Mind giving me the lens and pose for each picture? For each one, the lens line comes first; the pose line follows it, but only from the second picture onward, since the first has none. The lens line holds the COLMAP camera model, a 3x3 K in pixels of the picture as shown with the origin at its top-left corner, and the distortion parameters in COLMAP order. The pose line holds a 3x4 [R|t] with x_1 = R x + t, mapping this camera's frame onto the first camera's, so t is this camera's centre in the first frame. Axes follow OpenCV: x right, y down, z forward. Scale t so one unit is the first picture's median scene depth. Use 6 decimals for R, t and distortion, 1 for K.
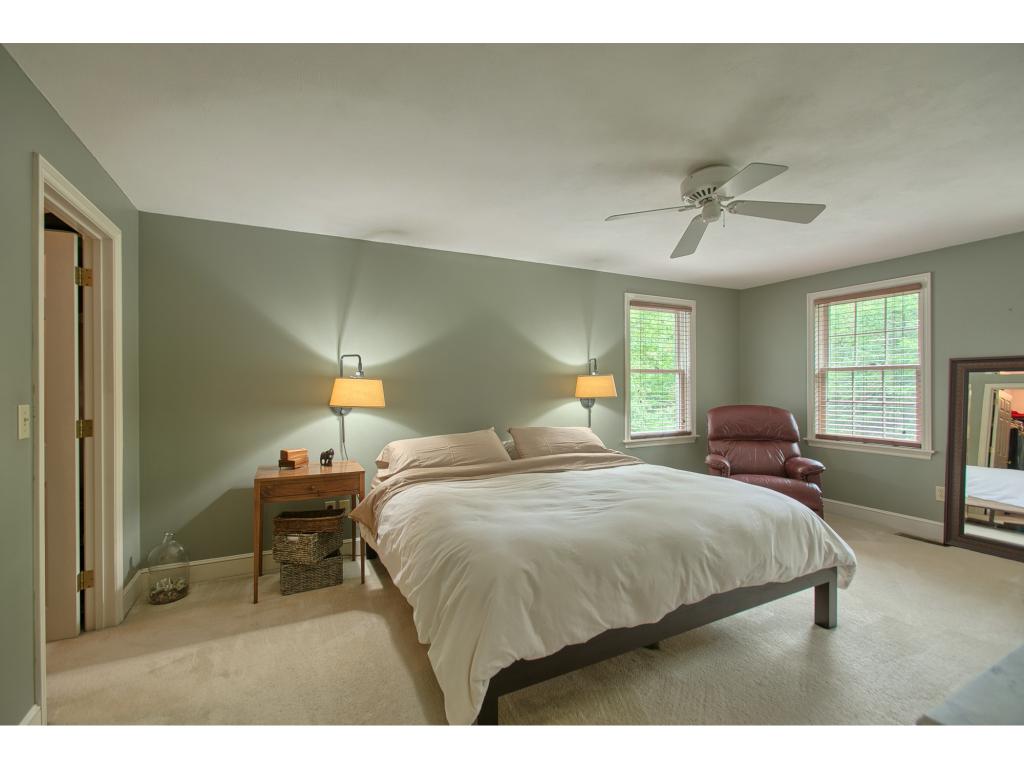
lens RADIAL K [[454.2, 0, 511.0], [0, 454.2, 385.0], [0, 0, 1]] dist [-0.009176, 0.007242]
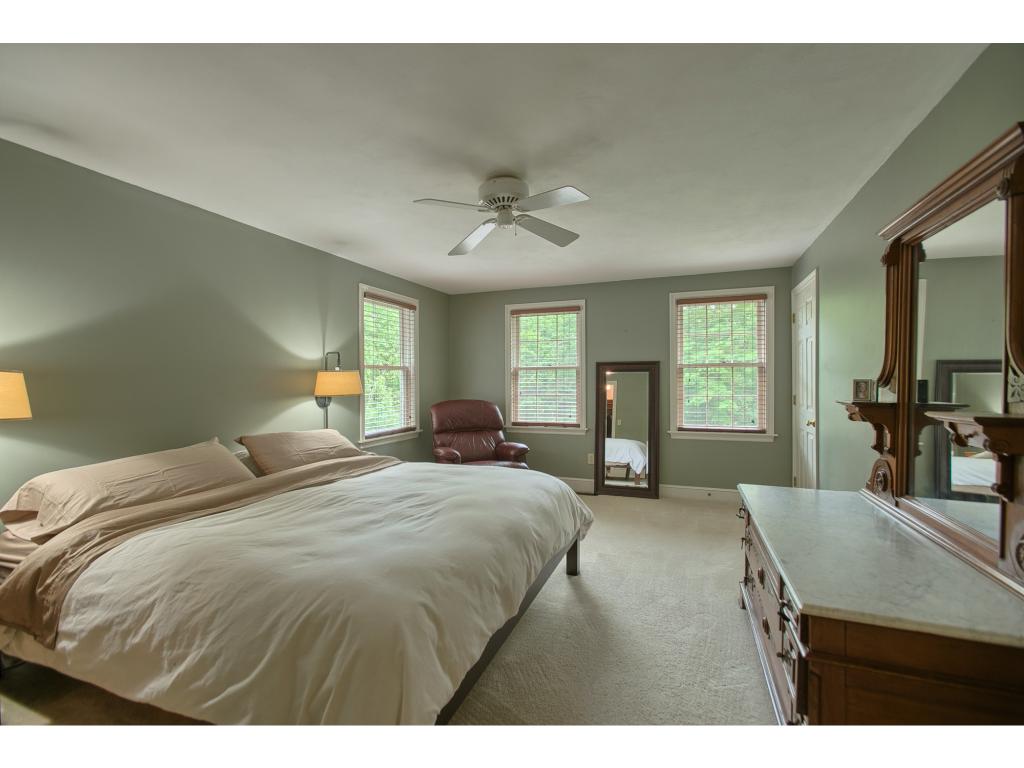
lens RADIAL K [[454.2, 0, 511.1], [0, 454.2, 382.7], [0, 0, 1]] dist [-0.009176, 0.007242]
pose [[0.752761, -0.003634, 0.658284, -0.191924], [0.003746, 0.999992, 0.001238, 0.003661], [-0.658284, 0.001534, 0.752768, 0.135195]]
